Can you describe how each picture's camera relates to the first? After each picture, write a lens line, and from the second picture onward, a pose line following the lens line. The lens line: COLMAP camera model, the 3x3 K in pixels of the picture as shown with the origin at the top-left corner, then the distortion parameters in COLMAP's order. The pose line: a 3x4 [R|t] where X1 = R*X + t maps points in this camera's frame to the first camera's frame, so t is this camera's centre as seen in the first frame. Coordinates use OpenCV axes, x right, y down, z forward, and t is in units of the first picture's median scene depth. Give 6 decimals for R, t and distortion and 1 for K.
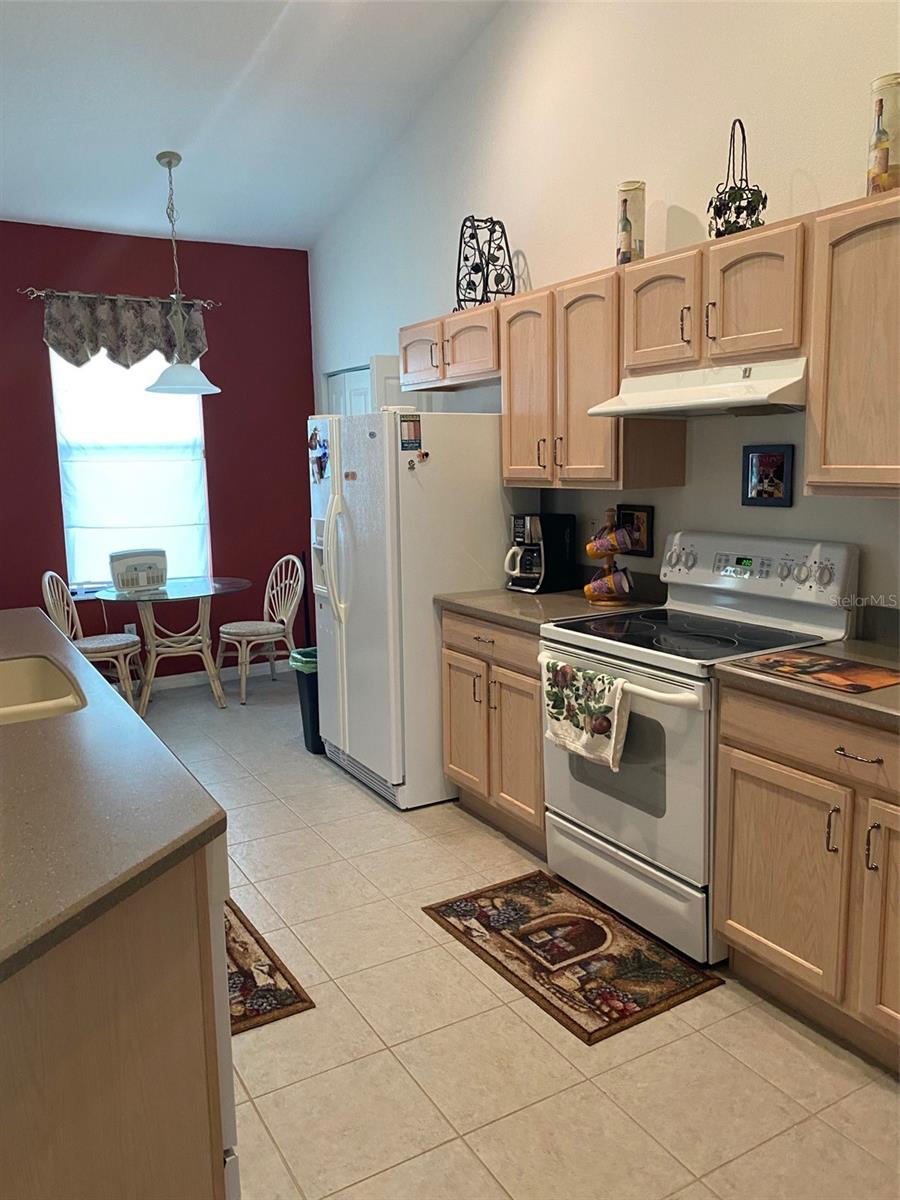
lens RADIAL K [[916.9, 0, 450.5], [0, 916.9, 598.2], [0, 0, 1]] dist [0.030001, -0.020435]
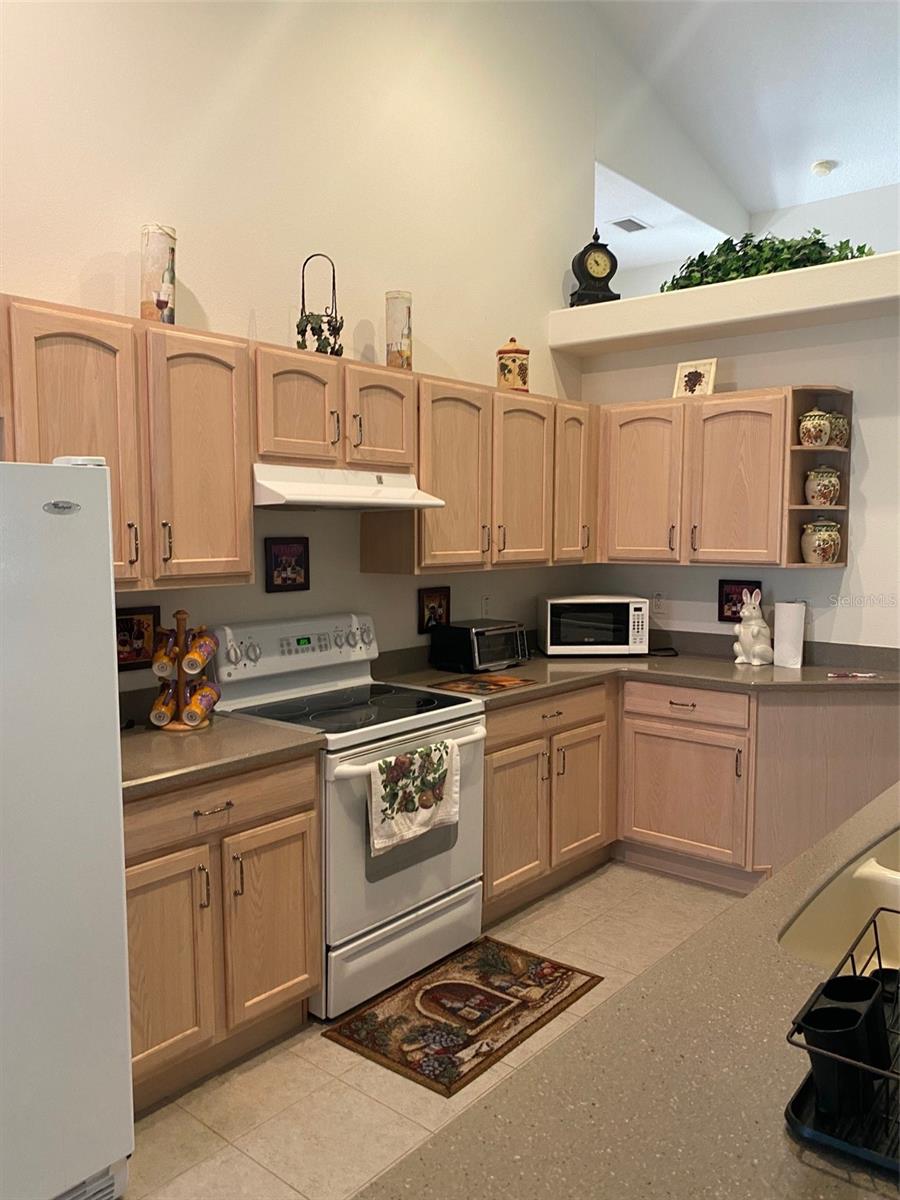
lens RADIAL K [[916.9, 0, 448.4], [0, 916.9, 604.2], [0, 0, 1]] dist [0.030001, -0.020435]
pose [[-0.331643, -0.059232, 0.941544, -0.821588], [0.152302, 0.981574, 0.115396, -0.195838], [-0.931030, 0.181669, -0.316511, 1.253026]]
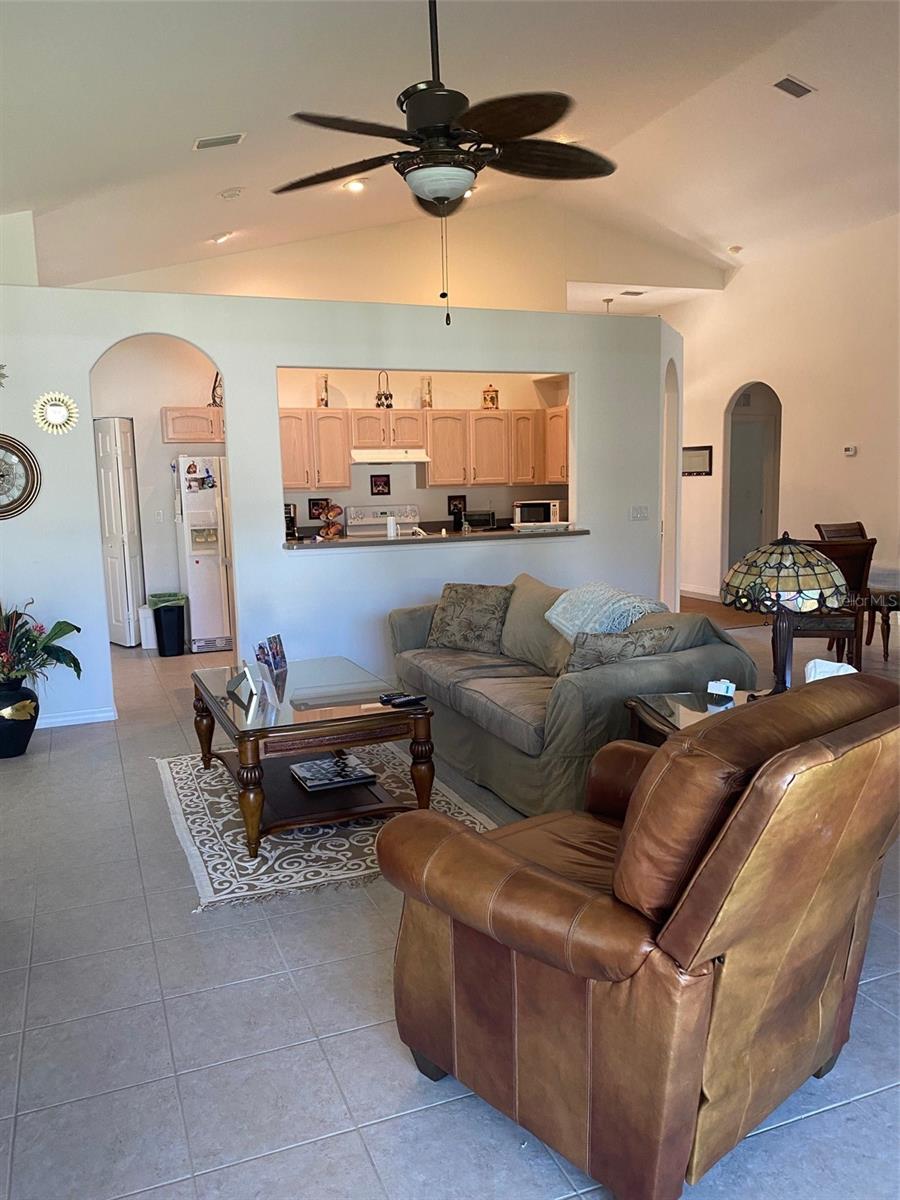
lens RADIAL K [[916.9, 0, 448.5], [0, 916.9, 598.8], [0, 0, 1]] dist [0.030001, -0.020435]
pose [[0.143387, -0.108296, 0.983724, -2.759923], [0.174305, 0.981220, 0.082613, 0.023284], [-0.974196, 0.159622, 0.159571, 0.389785]]
